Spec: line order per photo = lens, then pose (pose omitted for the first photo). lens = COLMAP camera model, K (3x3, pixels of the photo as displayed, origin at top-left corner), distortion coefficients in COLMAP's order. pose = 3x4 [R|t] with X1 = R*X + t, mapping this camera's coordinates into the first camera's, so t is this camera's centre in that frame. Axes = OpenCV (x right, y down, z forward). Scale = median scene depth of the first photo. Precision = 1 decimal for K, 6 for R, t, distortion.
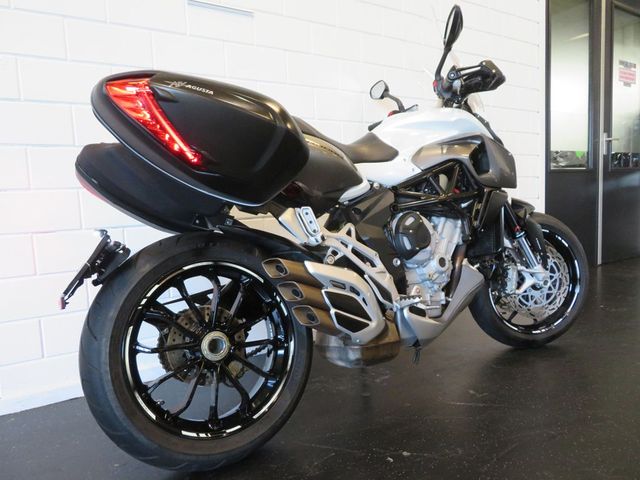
lens RADIAL K [[458.5, 0, 320.3], [0, 458.5, 237.2], [0, 0, 1]] dist [-0.009109, -0.002310]
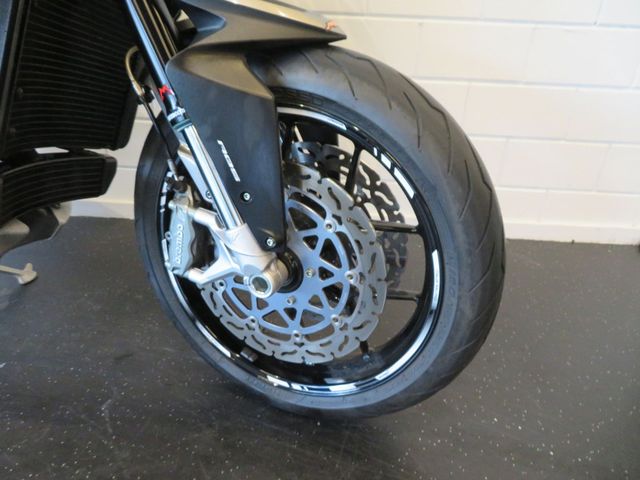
lens RADIAL K [[458.5, 0, 320.3], [0, 458.5, 237.2], [0, 0, 1]] dist [-0.009109, -0.002310]
pose [[0.809655, 0.340782, -0.477834, 0.851862], [-0.132872, 0.899452, 0.416330, -0.089693], [0.571667, -0.273593, 0.773527, 0.995310]]
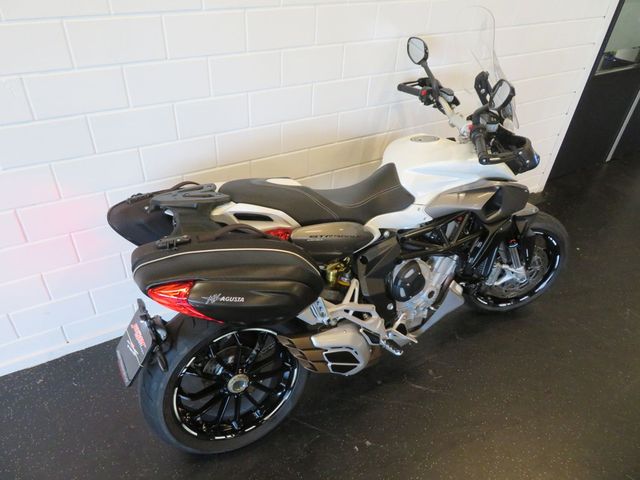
lens RADIAL K [[458.5, 0, 320.3], [0, 458.5, 237.2], [0, 0, 1]] dist [-0.009109, -0.002310]
pose [[0.993550, 0.111267, 0.021879, -0.055646], [-0.106275, 0.846348, 0.521921, -0.672779], [0.039556, -0.520879, 0.852713, 0.080755]]
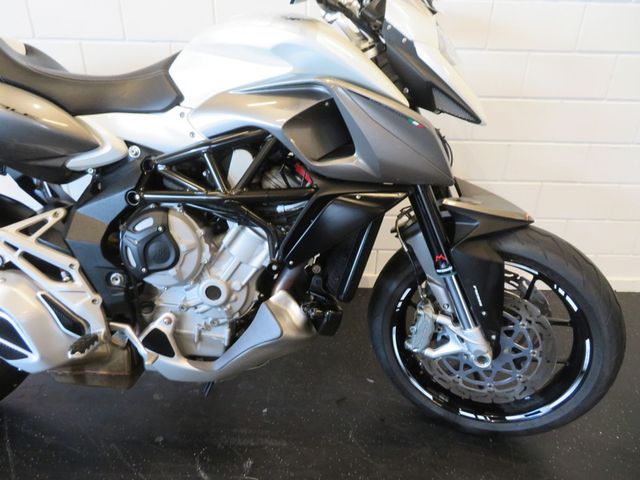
lens RADIAL K [[458.5, 0, 320.3], [0, 458.5, 237.2], [0, 0, 1]] dist [-0.009109, -0.002310]
pose [[0.830327, 0.302137, -0.468263, 0.692416], [-0.114144, 0.914663, 0.387766, -0.289031], [0.545461, -0.268523, 0.793957, 0.629064]]
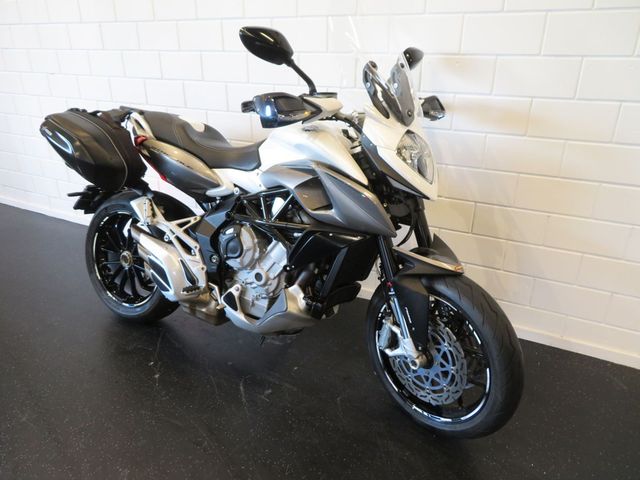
lens RADIAL K [[458.5, 0, 320.3], [0, 458.5, 237.2], [0, 0, 1]] dist [-0.009109, -0.002310]
pose [[0.482199, 0.385321, -0.786773, 1.202226], [-0.107498, 0.917317, 0.383371, -0.481072], [0.869442, -0.100285, 0.483750, 0.643907]]
